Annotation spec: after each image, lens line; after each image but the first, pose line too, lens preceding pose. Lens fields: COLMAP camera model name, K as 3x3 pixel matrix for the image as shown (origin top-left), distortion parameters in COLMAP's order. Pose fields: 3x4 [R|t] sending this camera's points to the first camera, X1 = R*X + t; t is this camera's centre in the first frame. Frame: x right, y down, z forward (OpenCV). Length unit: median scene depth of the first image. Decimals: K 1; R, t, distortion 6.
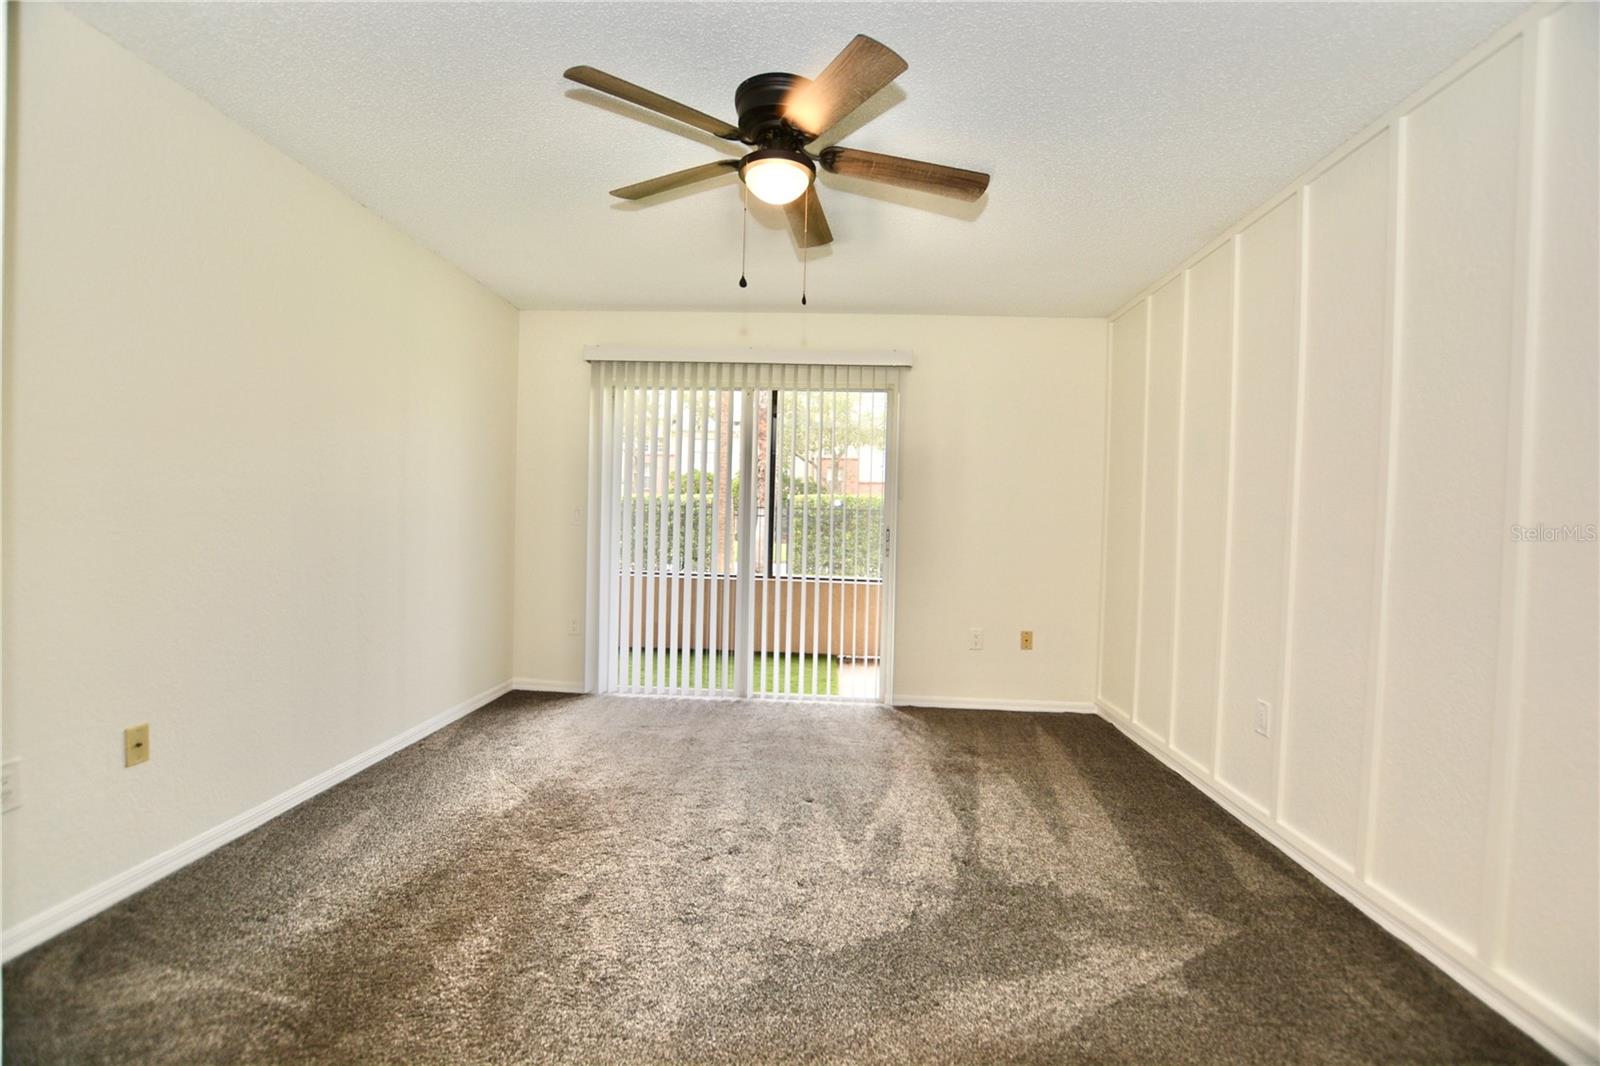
lens RADIAL K [[706.6, 0, 809.2], [0, 706.6, 536.5], [0, 0, 1]] dist [-0.032825, 0.002865]
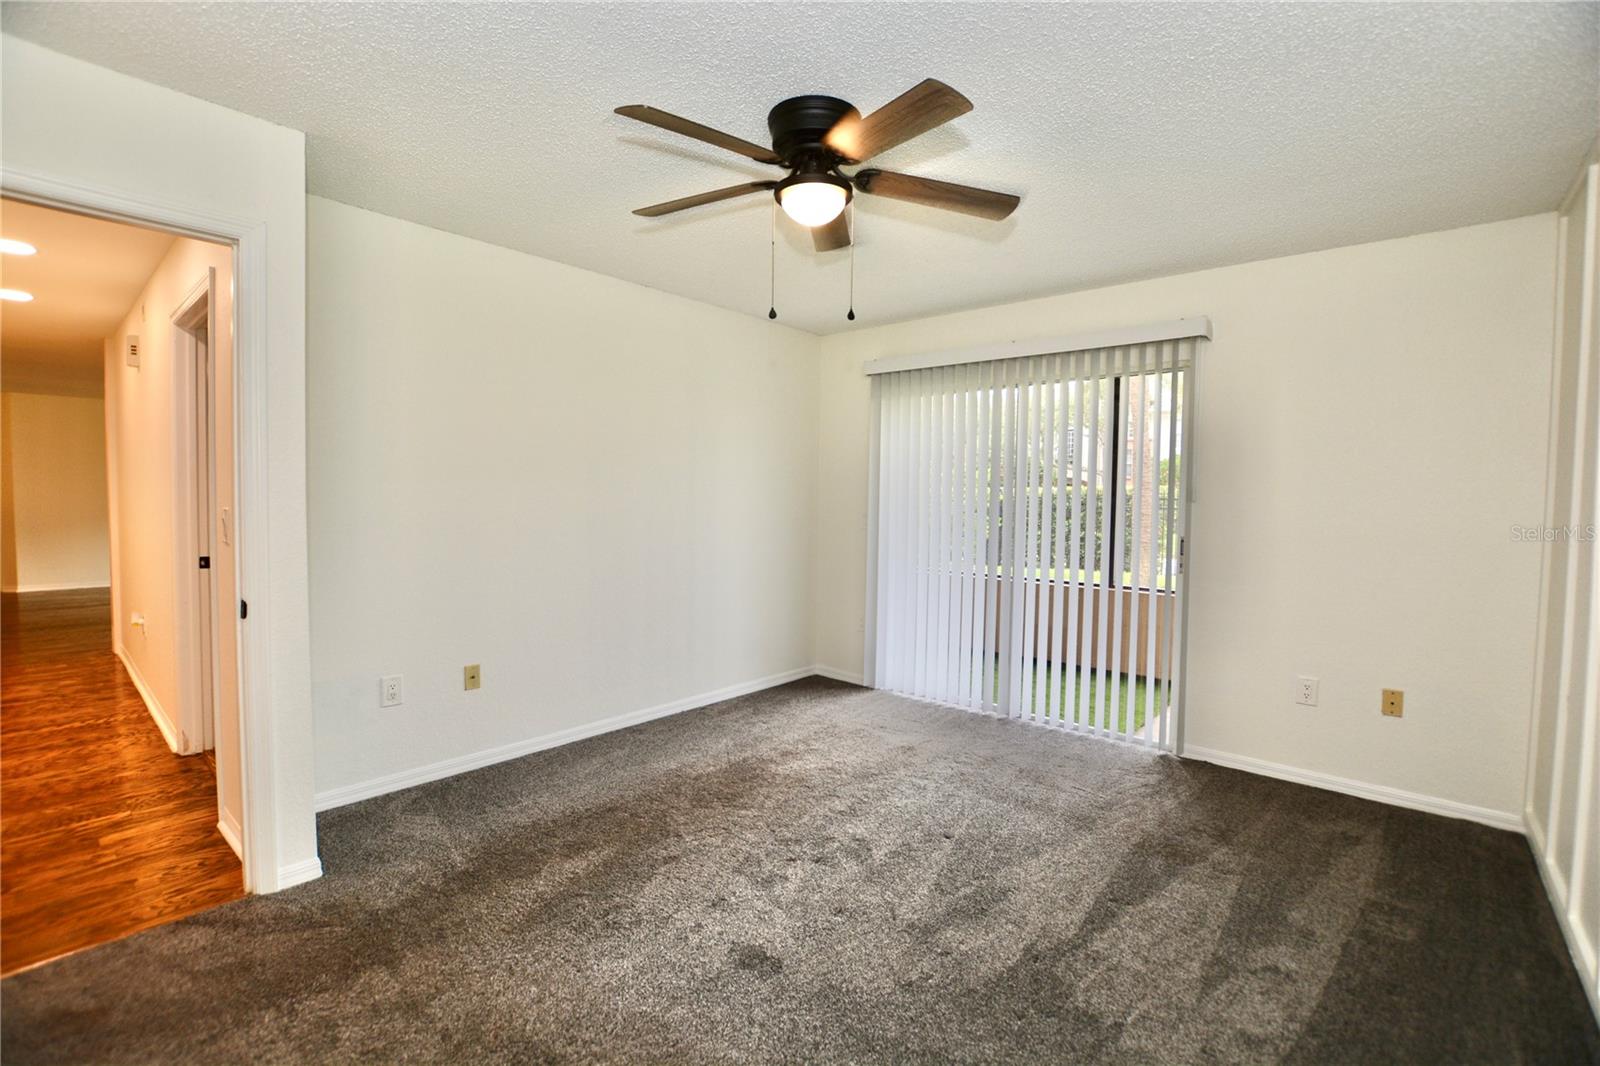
lens RADIAL K [[706.6, 0, 802.8], [0, 706.6, 531.4], [0, 0, 1]] dist [-0.032825, 0.002865]
pose [[0.780610, 0.013326, -0.624876, 0.360817], [-0.009730, 0.999911, 0.009170, -0.030287], [0.624943, -0.001078, 0.780670, 0.131718]]
